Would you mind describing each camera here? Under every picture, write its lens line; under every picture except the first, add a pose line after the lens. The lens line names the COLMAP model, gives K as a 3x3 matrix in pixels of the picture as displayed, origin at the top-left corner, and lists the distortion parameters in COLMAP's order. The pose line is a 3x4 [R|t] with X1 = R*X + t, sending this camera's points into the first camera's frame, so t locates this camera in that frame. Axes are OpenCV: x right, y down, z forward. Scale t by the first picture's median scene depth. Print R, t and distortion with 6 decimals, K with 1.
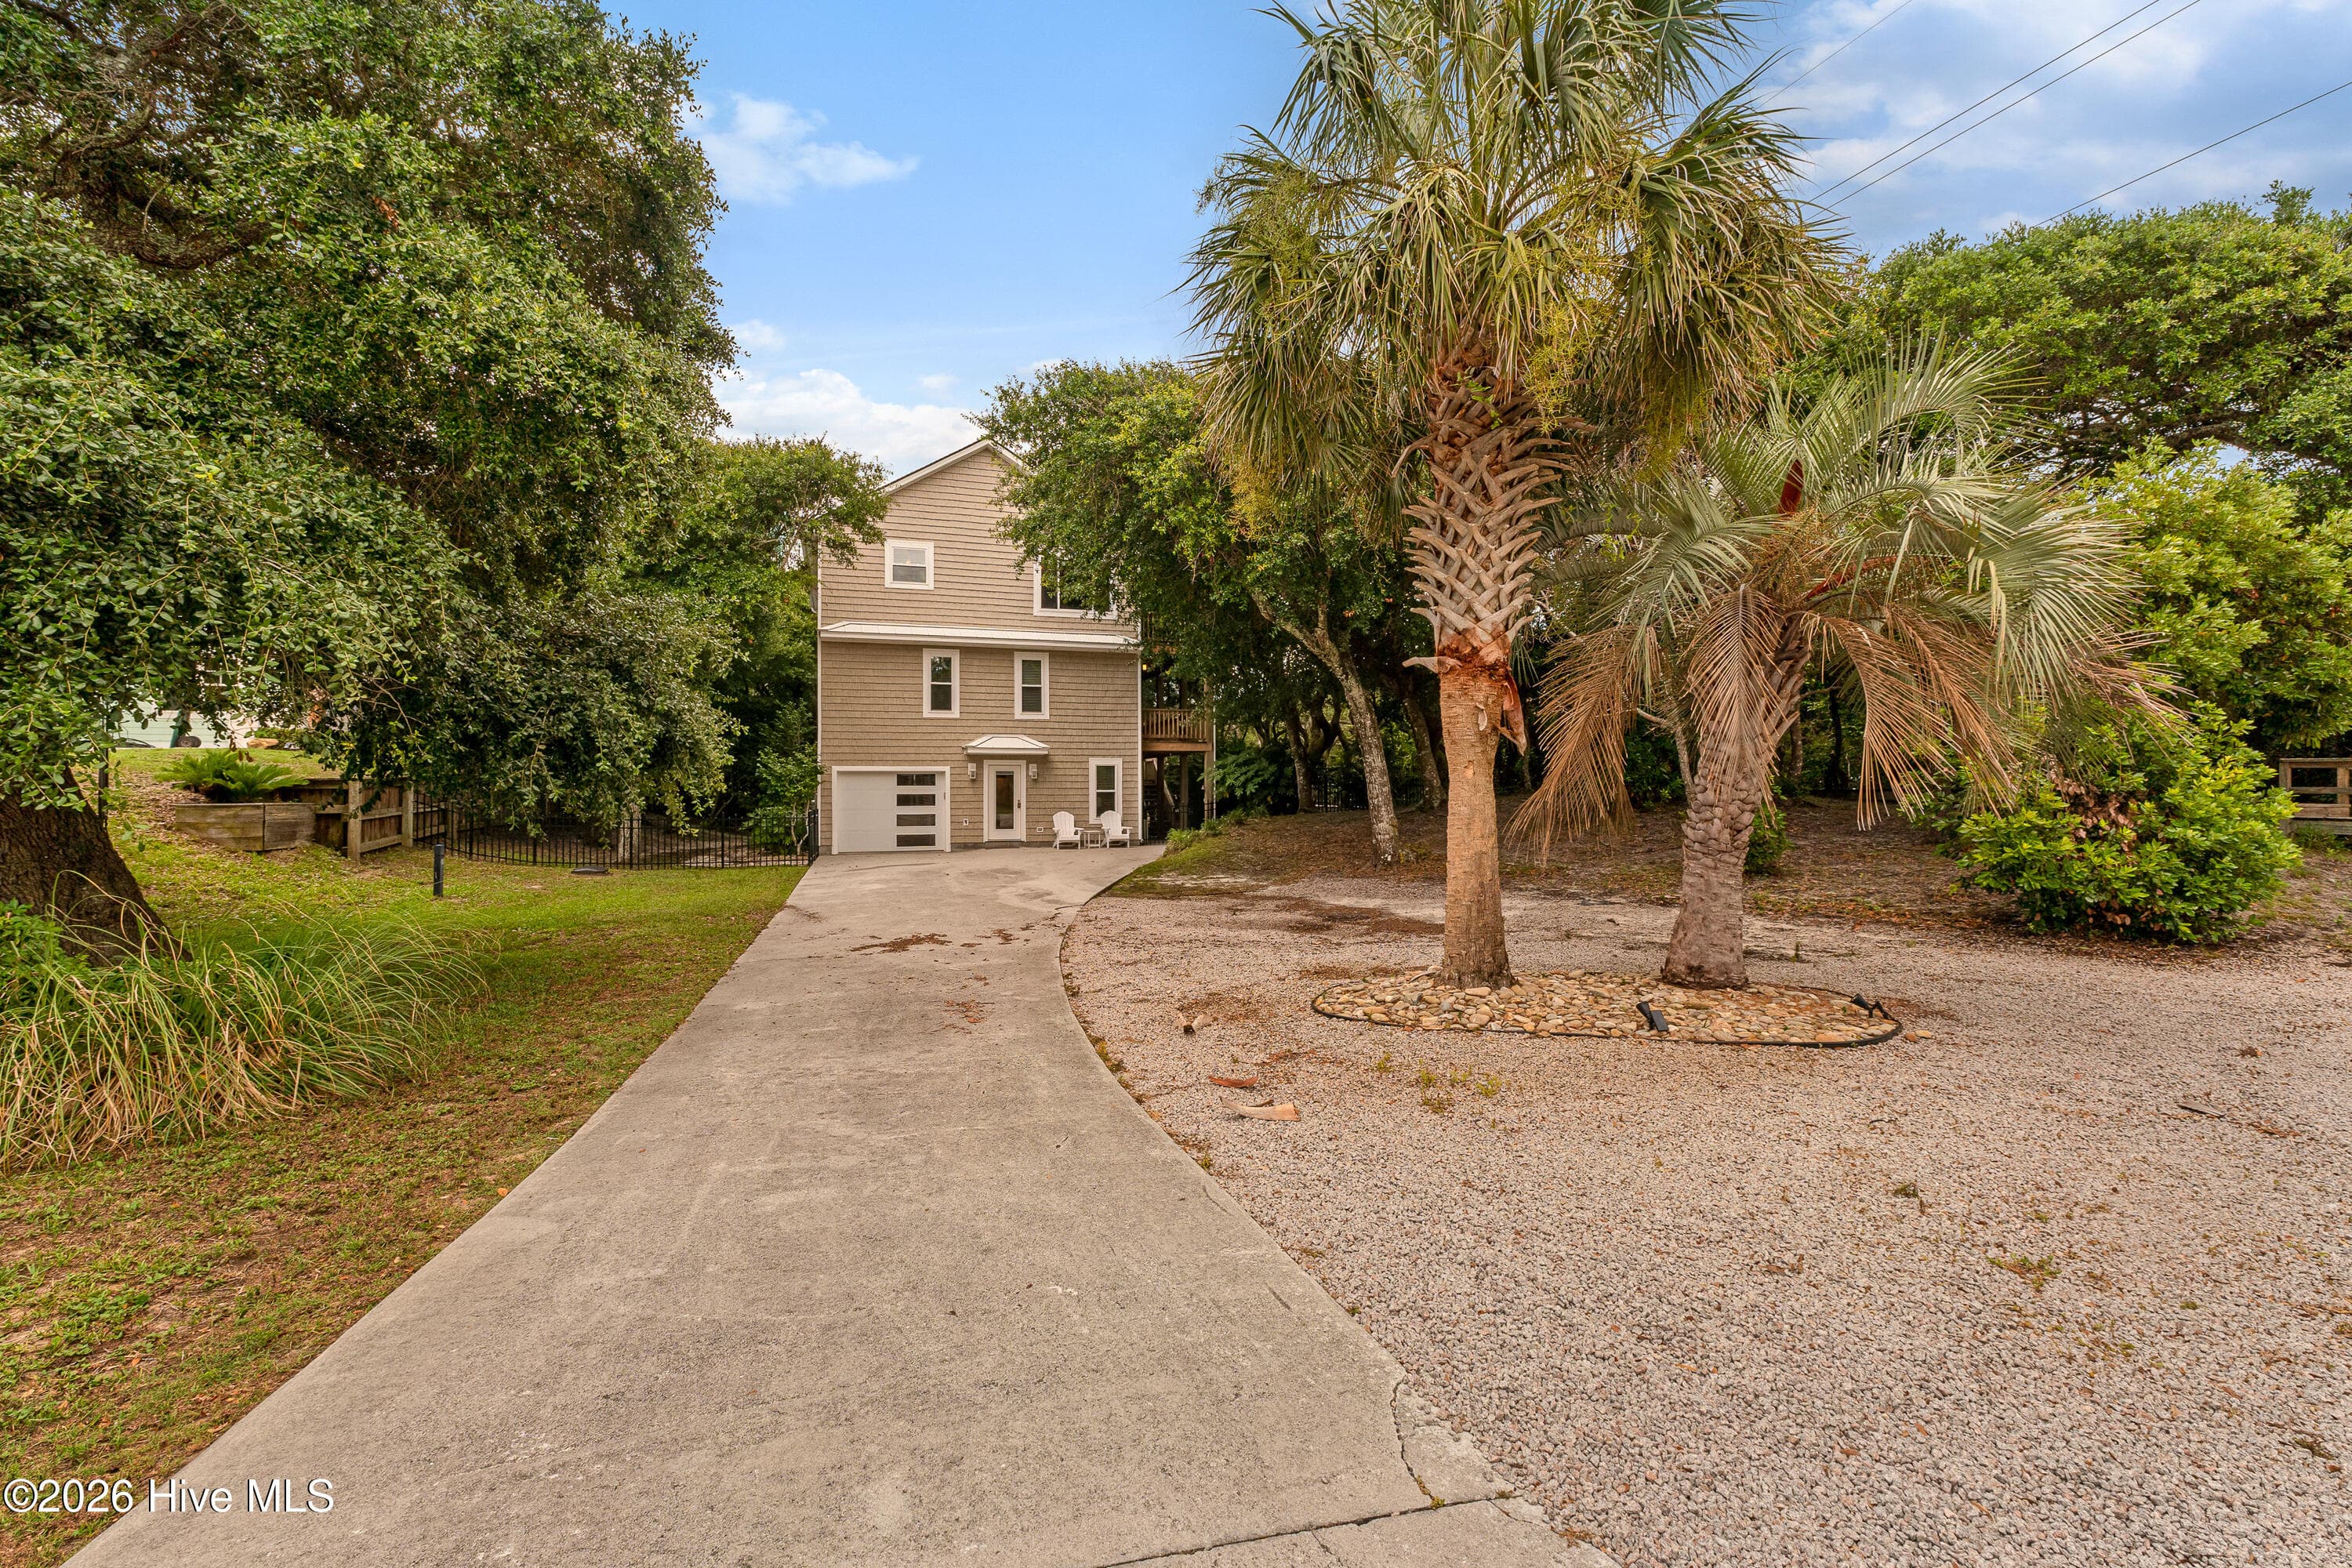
lens RADIAL K [[1048.9, 0, 1152.7], [0, 1048.9, 788.4], [0, 0, 1]] dist [0.018516, 0.000201]
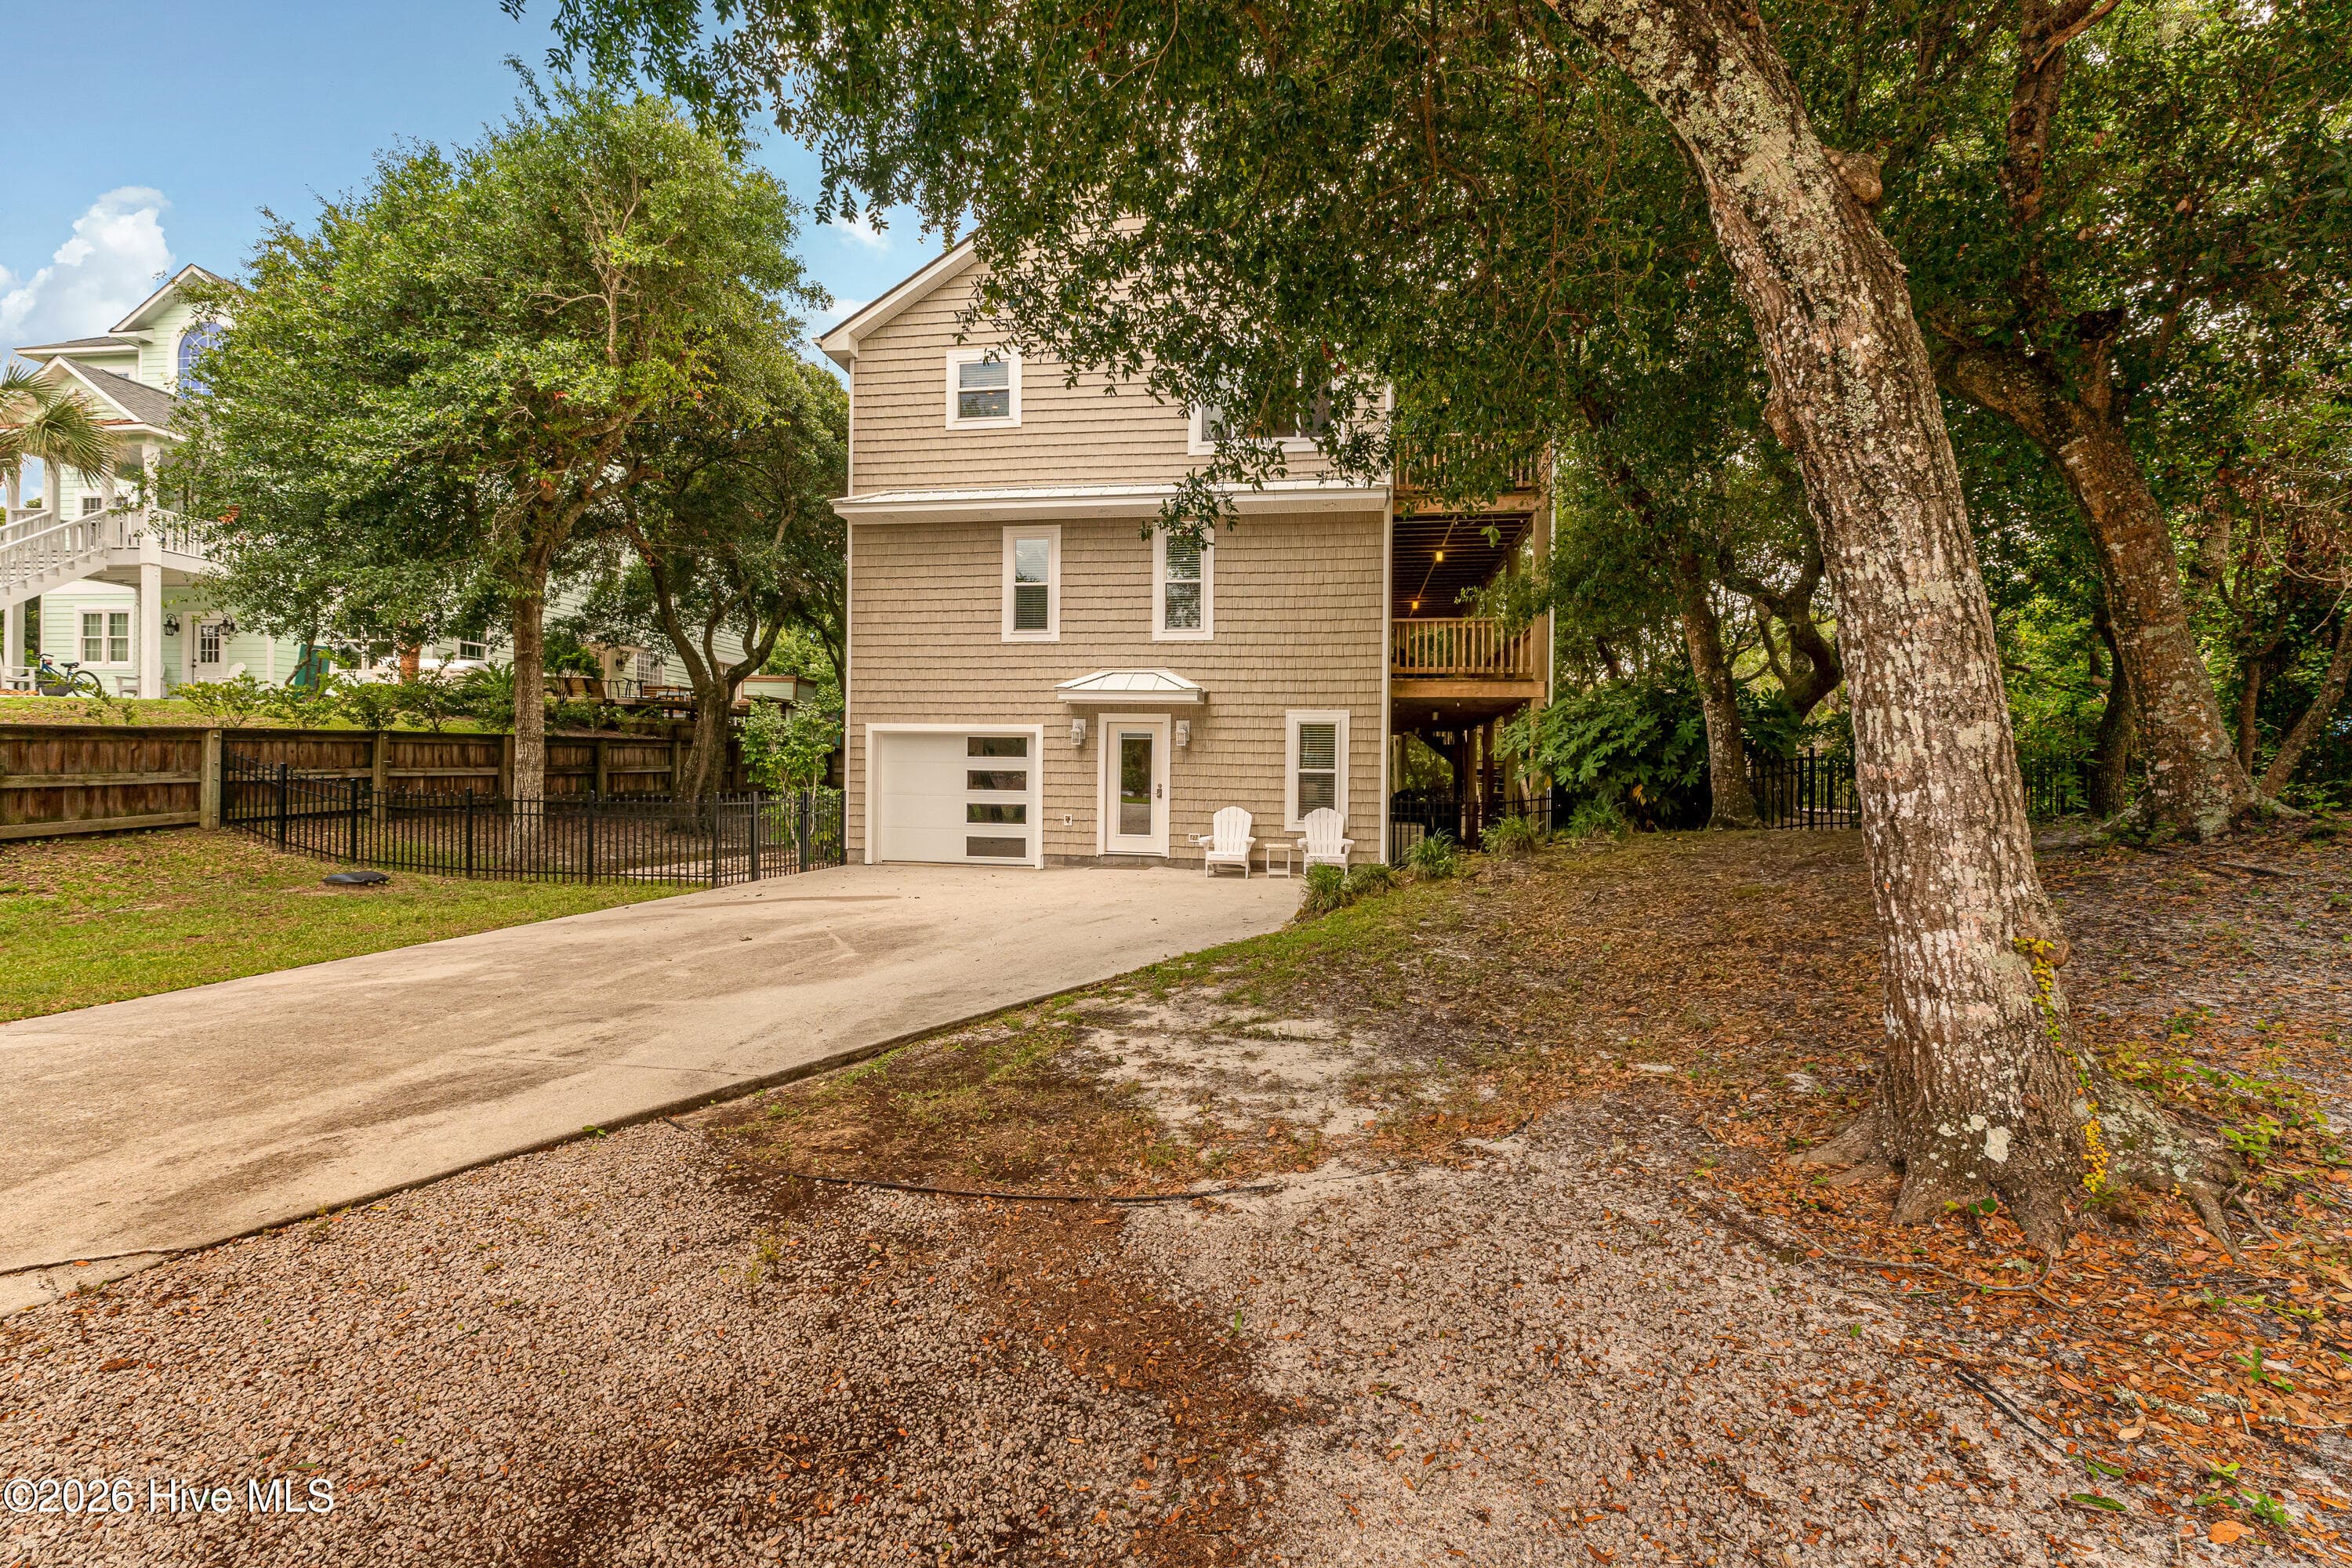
lens RADIAL K [[993.5, 0, 1170.7], [0, 993.5, 774.7], [0, 0, 1]] dist [0.006882, -0.000403]
pose [[0.898546, 0.016819, -0.438557, 0.116369], [-0.018822, 0.999823, -0.000221, 0.006272], [0.438476, 0.008453, 0.898703, 0.530303]]
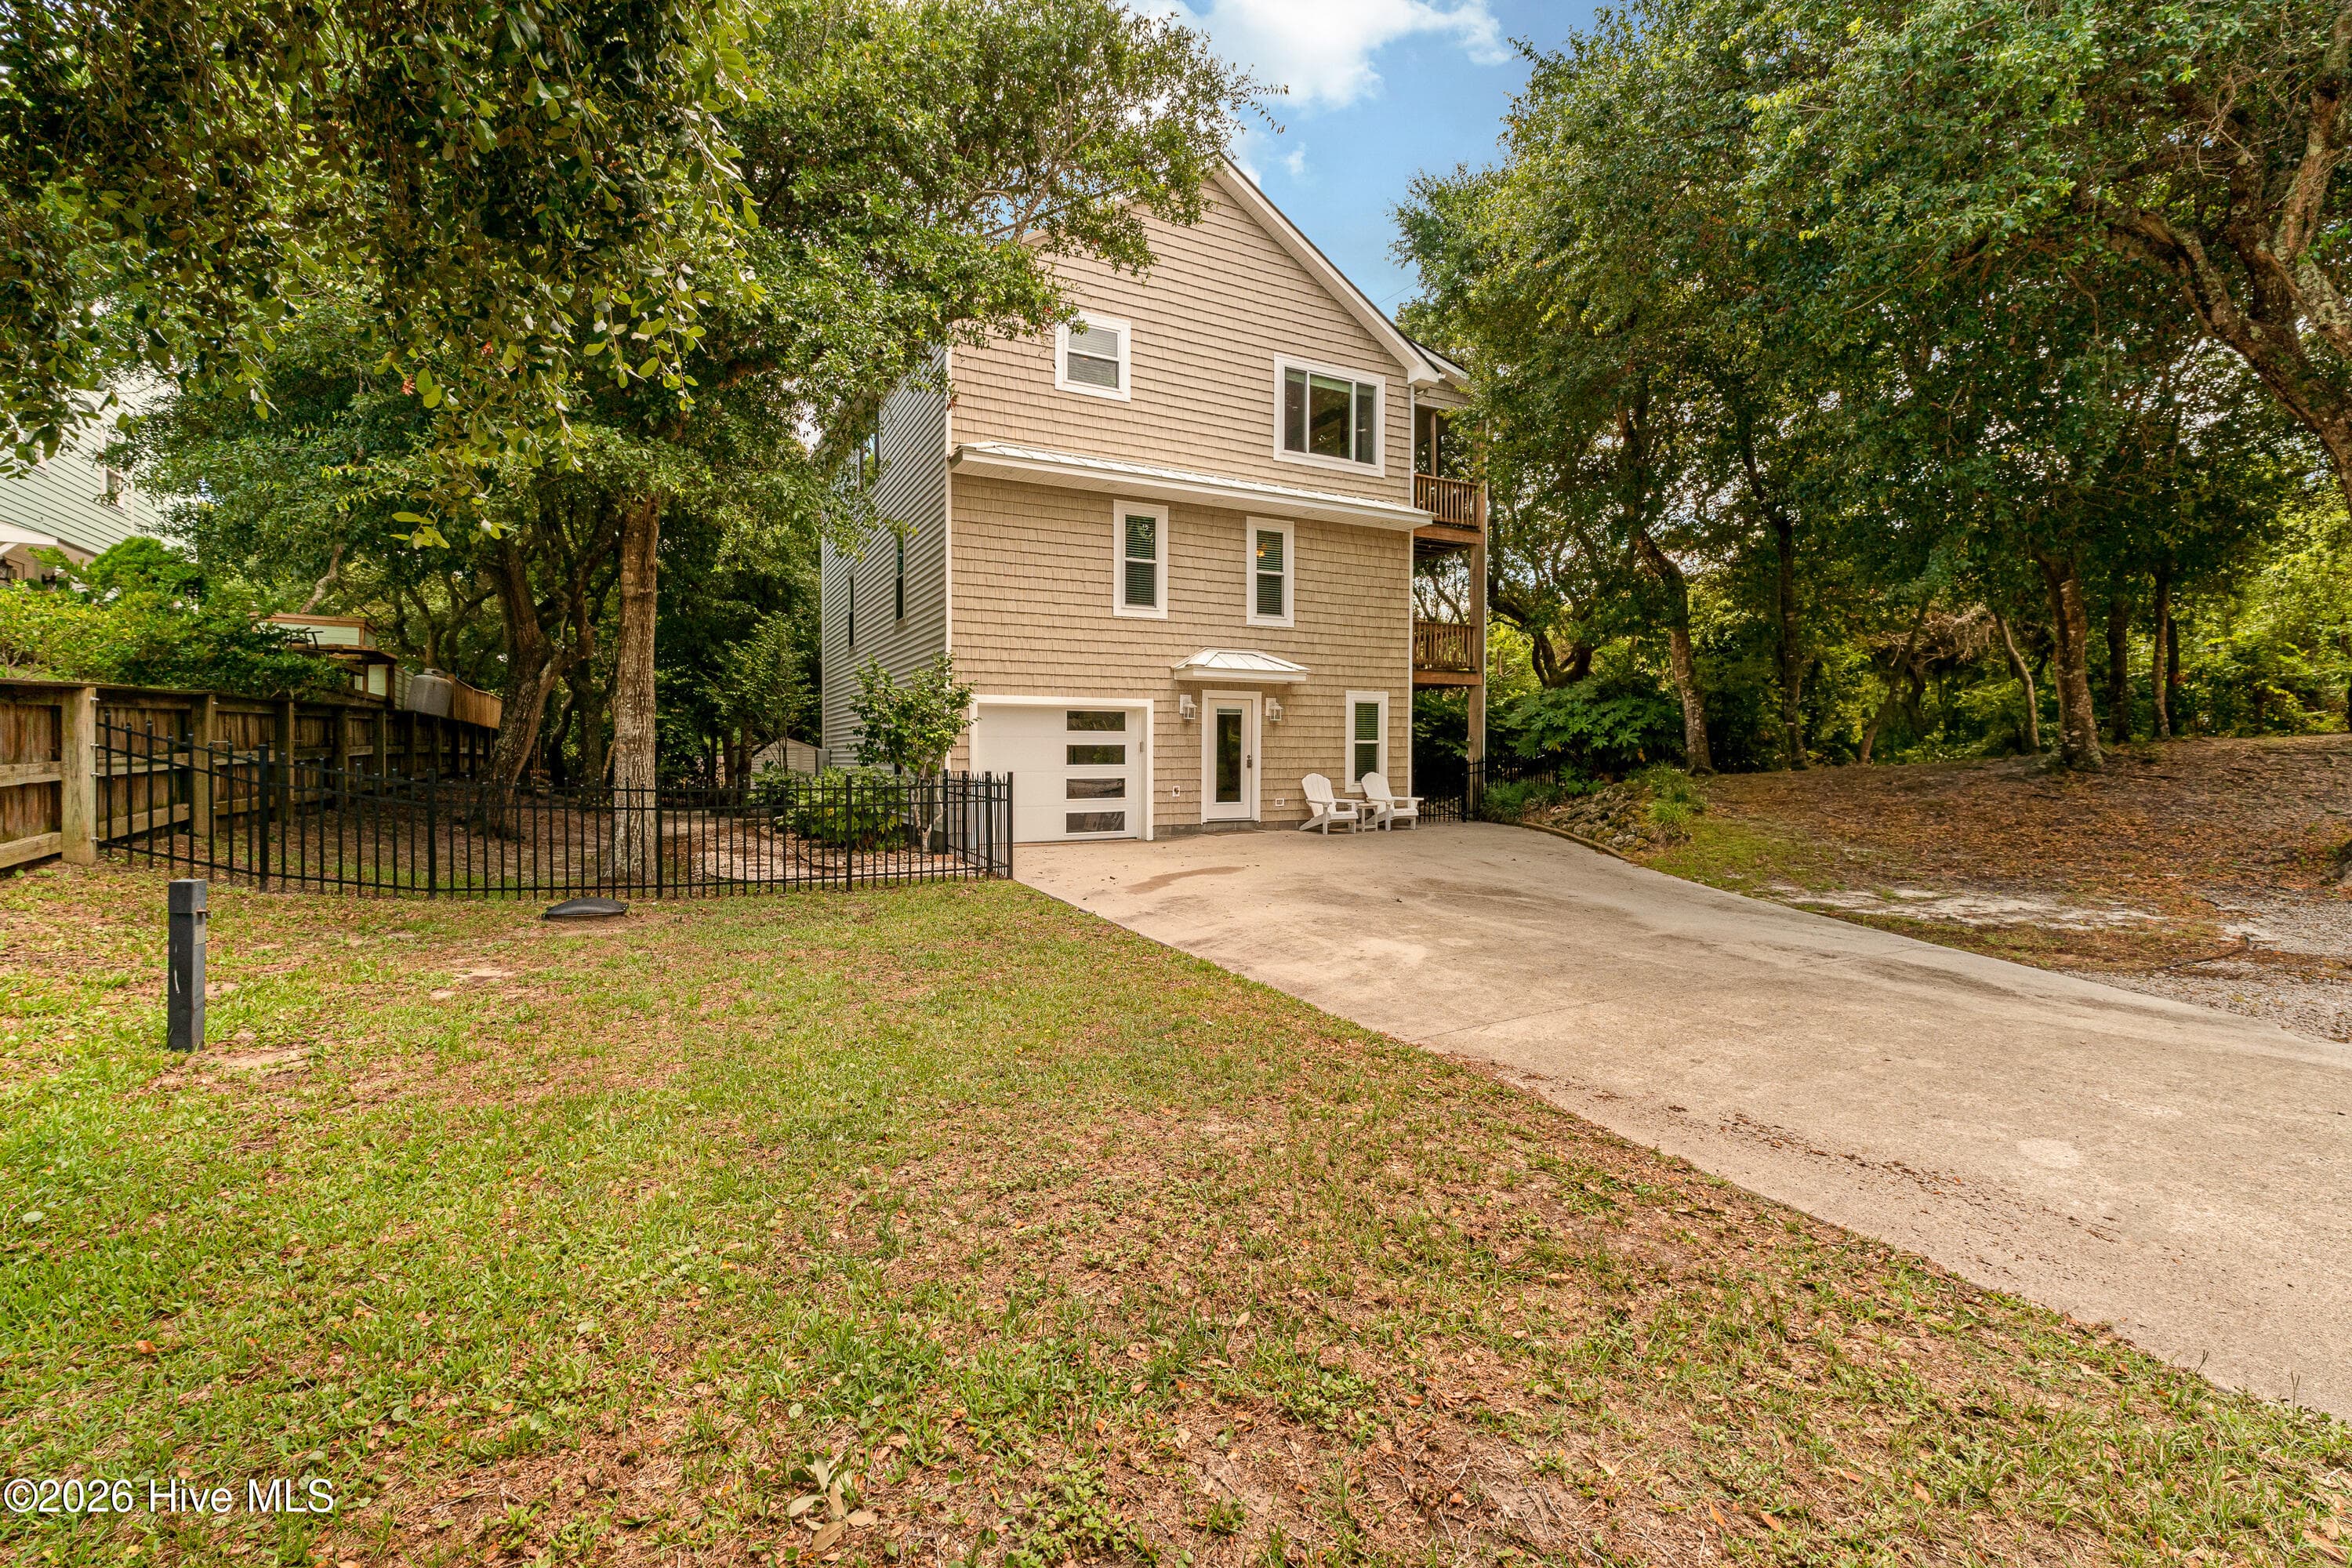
lens RADIAL K [[1016.1, 0, 1177.4], [0, 1016.1, 765.8], [0, 0, 1]] dist [0.008578, 0.001402]
pose [[0.981533, -0.000667, 0.191293, -0.291581], [-0.001248, 0.999950, 0.009892, 0.011660], [-0.191290, -0.009948, 0.981483, 0.423883]]
